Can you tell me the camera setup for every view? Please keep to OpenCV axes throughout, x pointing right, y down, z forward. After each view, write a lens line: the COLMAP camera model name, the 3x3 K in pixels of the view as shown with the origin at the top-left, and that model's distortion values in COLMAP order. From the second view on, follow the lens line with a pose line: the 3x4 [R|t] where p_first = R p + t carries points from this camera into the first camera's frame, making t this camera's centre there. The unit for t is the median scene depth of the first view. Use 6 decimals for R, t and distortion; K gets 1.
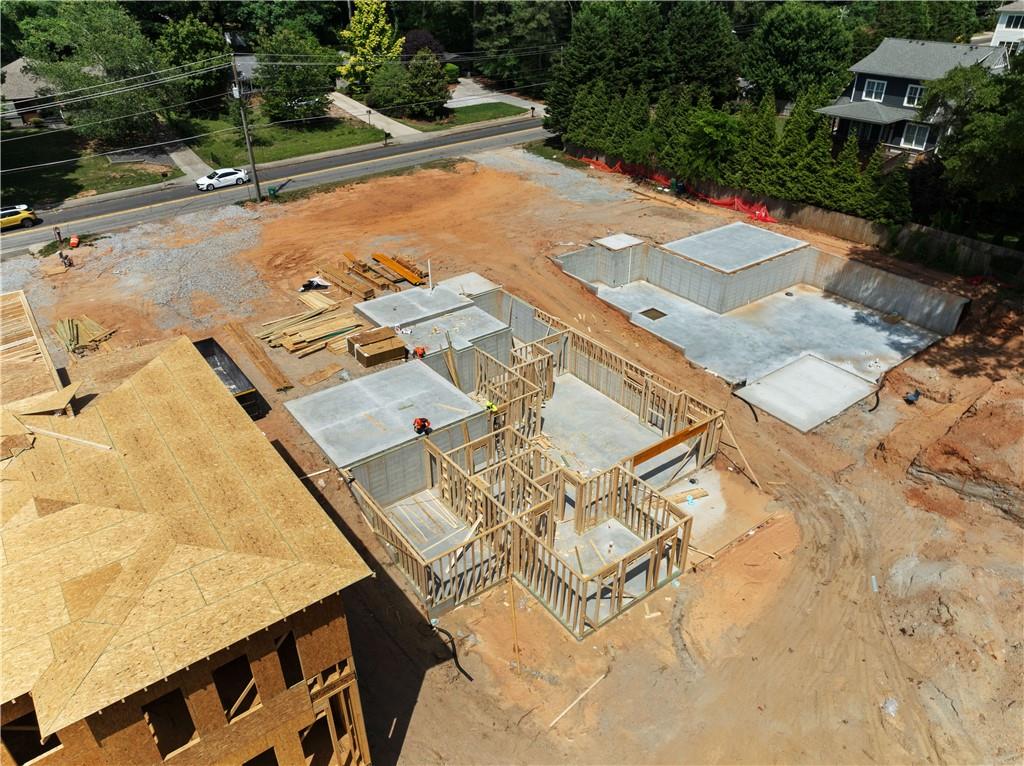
lens RADIAL K [[717.0, 0, 512.0], [0, 717.0, 383.0], [0, 0, 1]] dist [-0.016112, 0.006226]
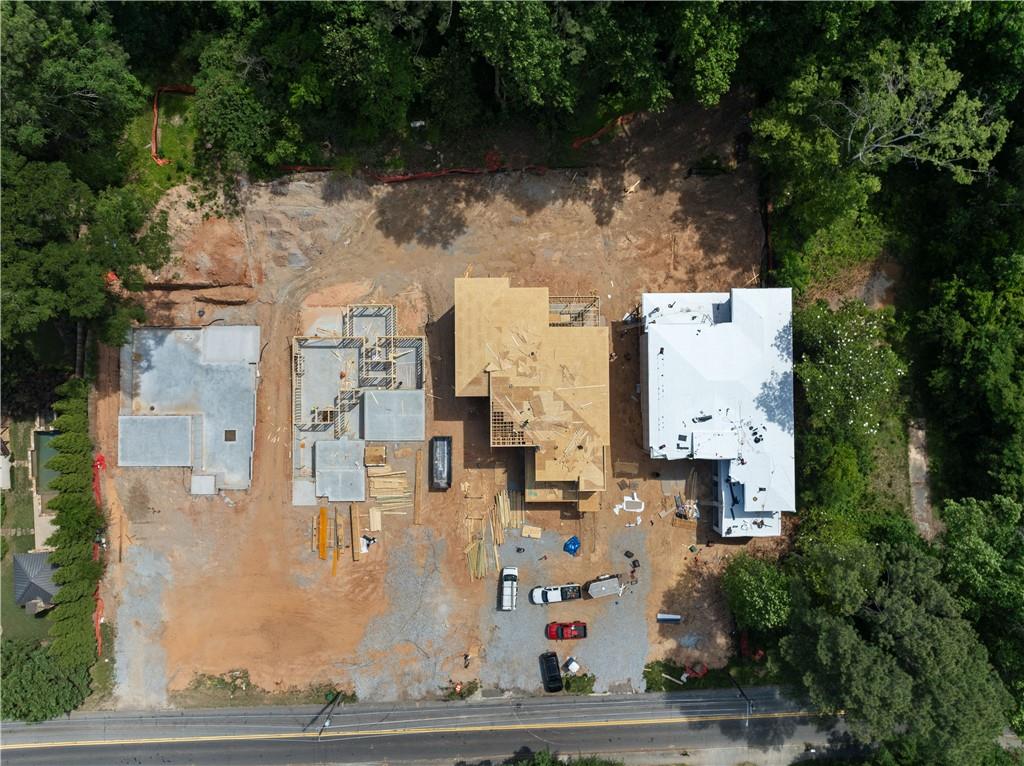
lens RADIAL K [[717.0, 0, 512.0], [0, 717.0, 383.0], [0, 0, 1]] dist [-0.016112, 0.006226]
pose [[-0.803220, -0.595681, 0.001366, -0.297793], [0.300489, -0.403199, 0.864371, -1.340279], [-0.514338, 0.694691, 0.502853, -0.407752]]
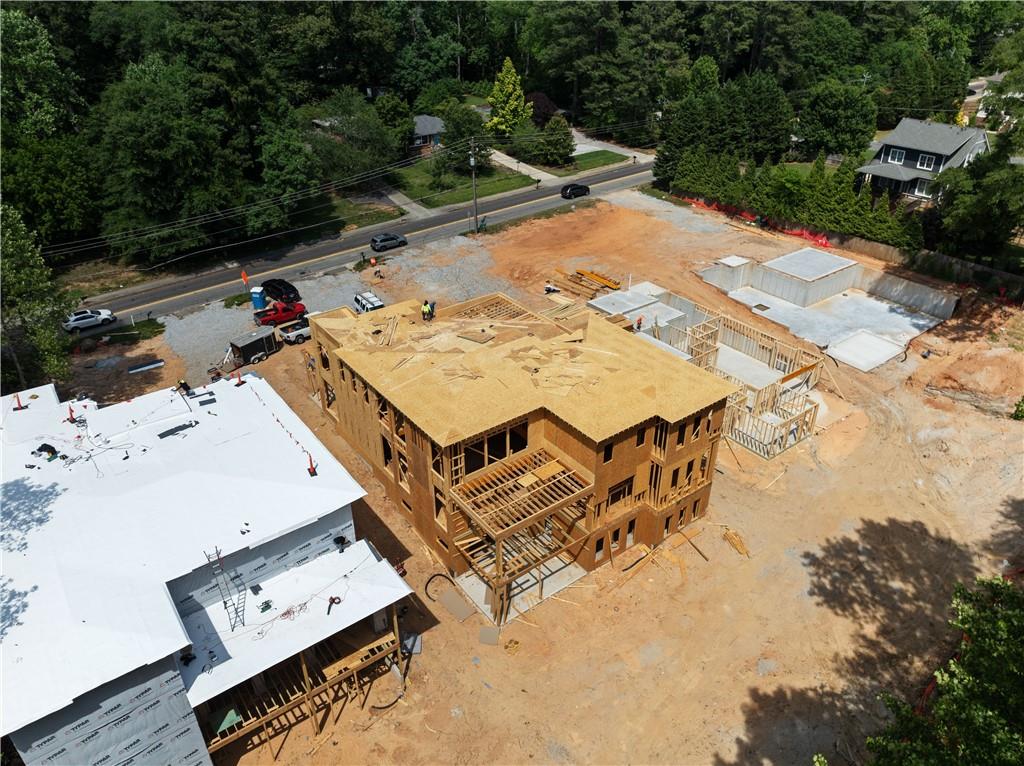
lens RADIAL K [[725.6, 0, 512.0], [0, 725.6, 383.0], [0, 0, 1]] dist [-0.010068, -0.006289]
pose [[0.999992, -0.003271, -0.002510, -0.320796], [0.003245, 0.999939, -0.010570, 0.078395], [0.002544, 0.010562, 0.999941, -0.550119]]
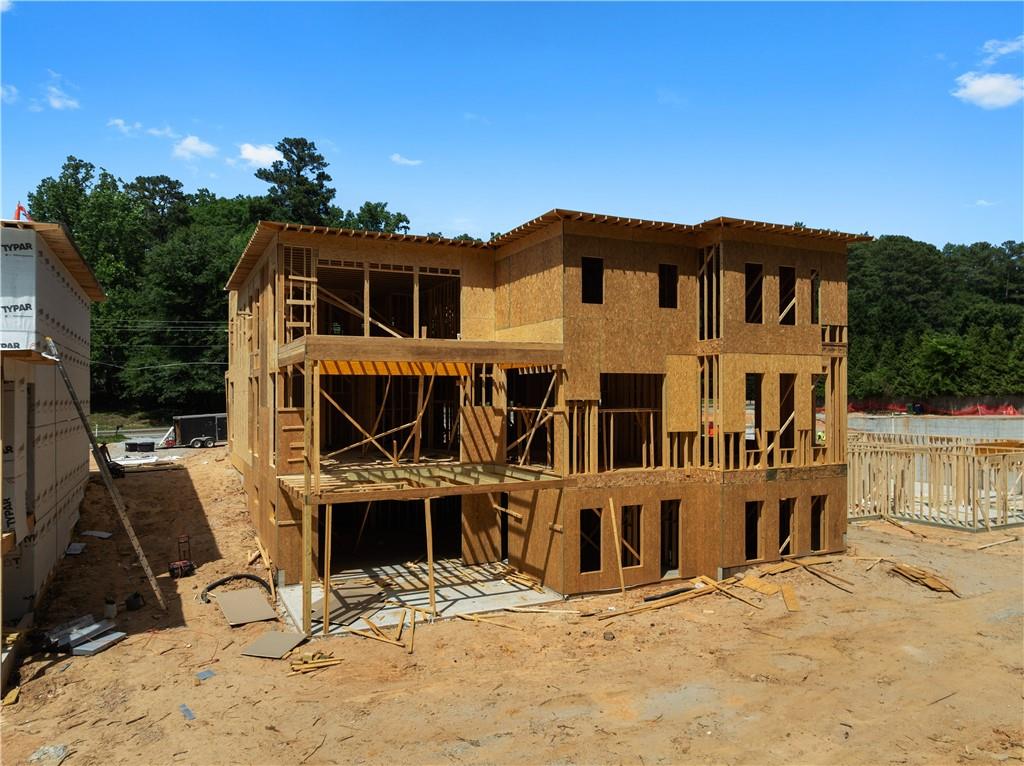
lens RADIAL K [[725.6, 0, 512.0], [0, 725.6, 383.0], [0, 0, 1]] dist [-0.010068, -0.006289]
pose [[0.979590, -0.007051, -0.200880, -0.182735], [-0.101116, 0.846436, -0.522802, 0.400894], [0.173718, 0.532444, 0.828448, -0.064476]]
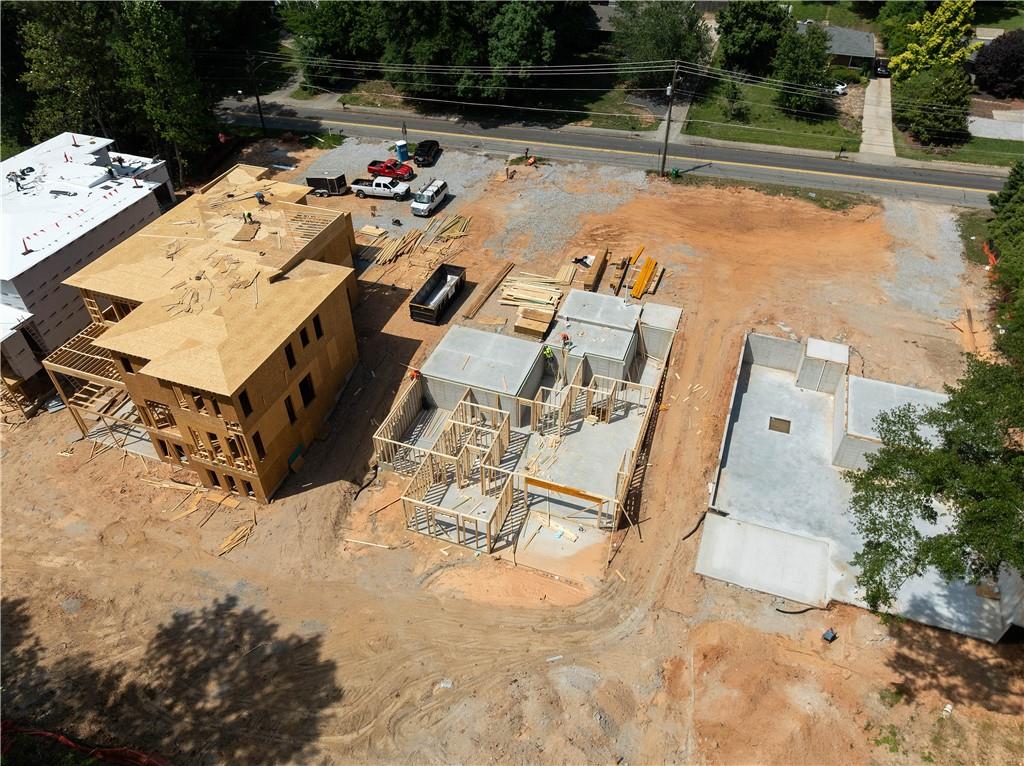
lens RADIAL K [[717.0, 0, 512.0], [0, 717.0, 383.0], [0, 0, 1]] dist [-0.016112, 0.006226]
pose [[0.548163, 0.542183, -0.636832, 0.564614], [-0.426567, 0.836182, 0.344731, -0.313428], [0.719415, 0.082683, 0.689642, -0.011135]]
